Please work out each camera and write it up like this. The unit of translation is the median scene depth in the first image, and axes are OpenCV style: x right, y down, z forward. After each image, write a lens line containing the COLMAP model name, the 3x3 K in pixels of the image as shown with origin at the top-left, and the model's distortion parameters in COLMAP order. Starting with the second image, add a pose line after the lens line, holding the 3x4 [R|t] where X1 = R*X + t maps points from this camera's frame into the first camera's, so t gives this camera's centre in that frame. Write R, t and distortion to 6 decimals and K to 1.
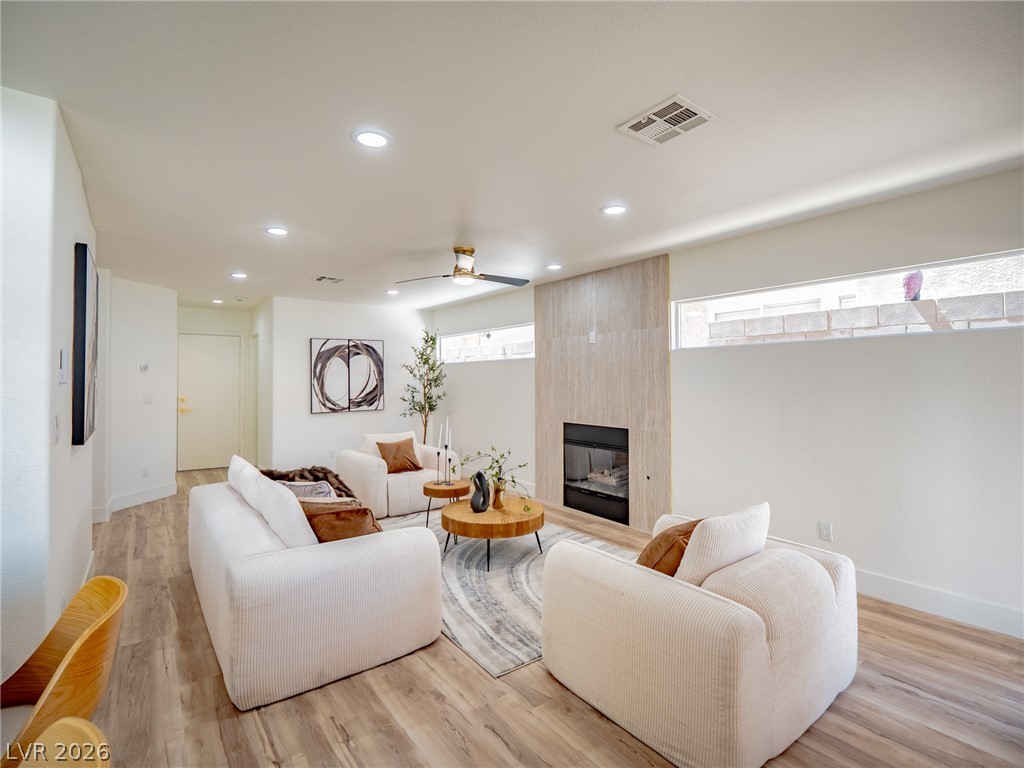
lens RADIAL K [[504.5, 0, 517.3], [0, 504.5, 368.2], [0, 0, 1]] dist [-0.001654, -0.000066]
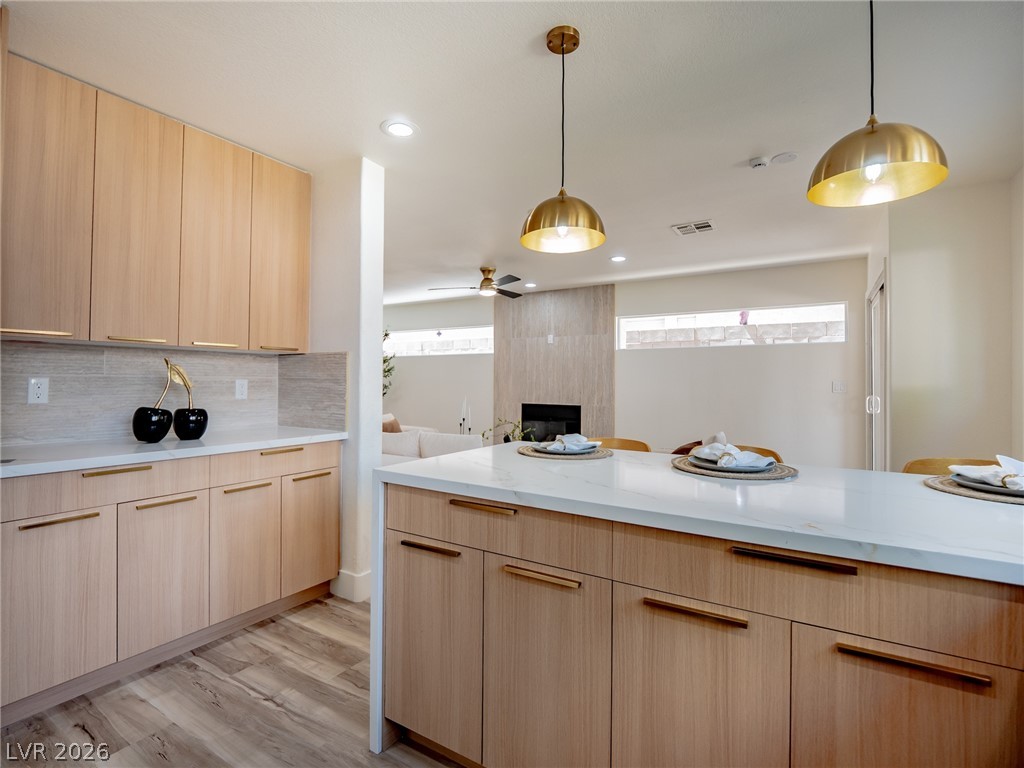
lens RADIAL K [[504.5, 0, 517.3], [0, 504.5, 368.2], [0, 0, 1]] dist [-0.001654, -0.000066]
pose [[0.931853, 0.020310, 0.362267, -0.438076], [-0.019102, 0.999794, -0.006918, 0.028722], [-0.362333, -0.000474, 0.932049, -0.231280]]
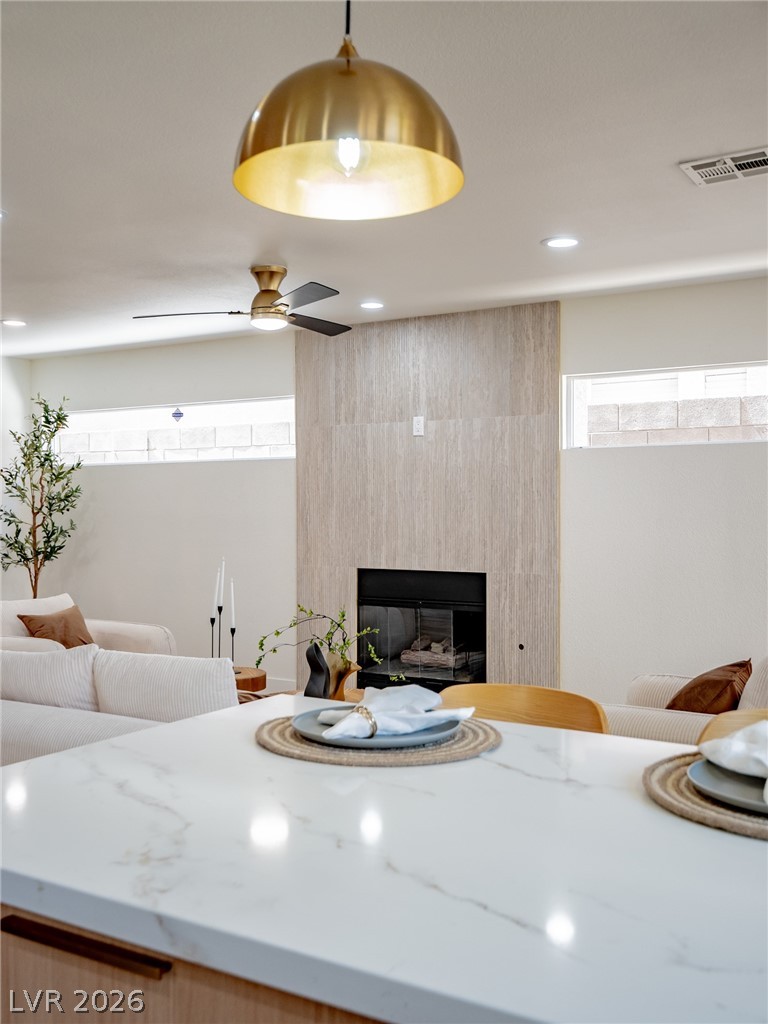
lens RADIAL K [[1051.5, 0, 384.0], [0, 1051.5, 512.0], [0, 0, 1]] dist [0.024890, 0.004132]
pose [[0.930131, 0.000769, 0.367227, -0.369342], [-0.010050, 0.999677, 0.023362, 0.014013], [-0.367090, -0.025421, 0.929838, -0.168024]]
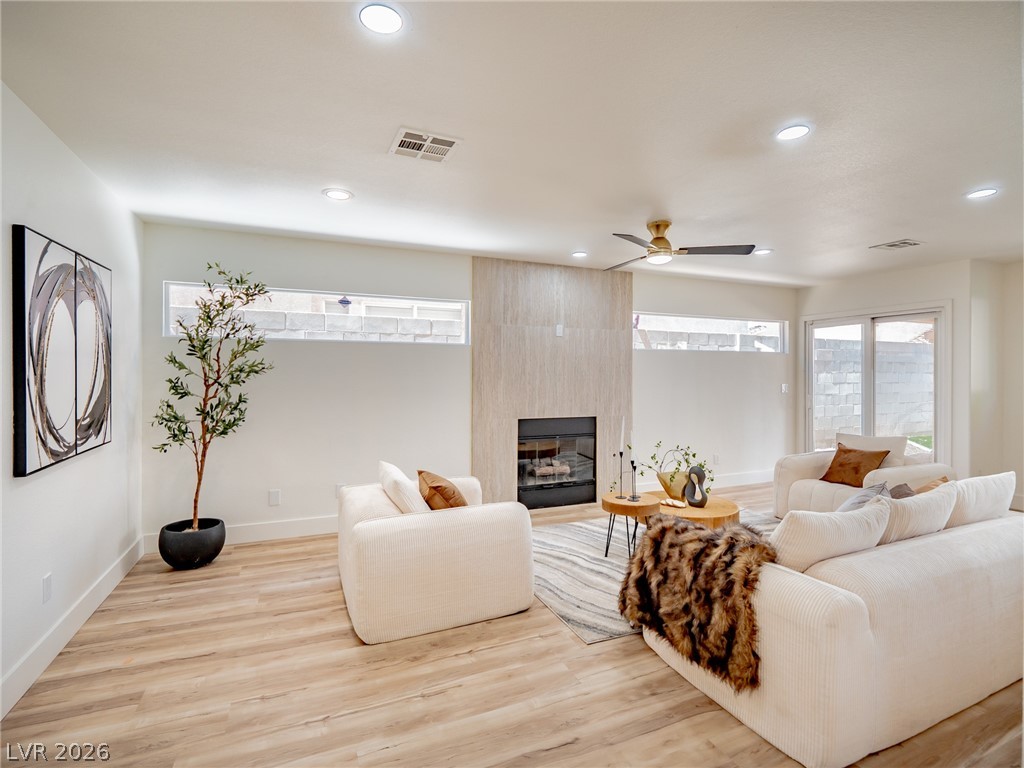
lens RADIAL K [[500.1, 0, 506.7], [0, 500.1, 373.3], [0, 0, 1]] dist [-0.005415, -0.000508]
pose [[0.233348, 0.013494, 0.972300, -0.880651], [-0.024097, 0.999677, -0.008091, 0.036750], [-0.972095, -0.021542, 0.233598, 0.908195]]
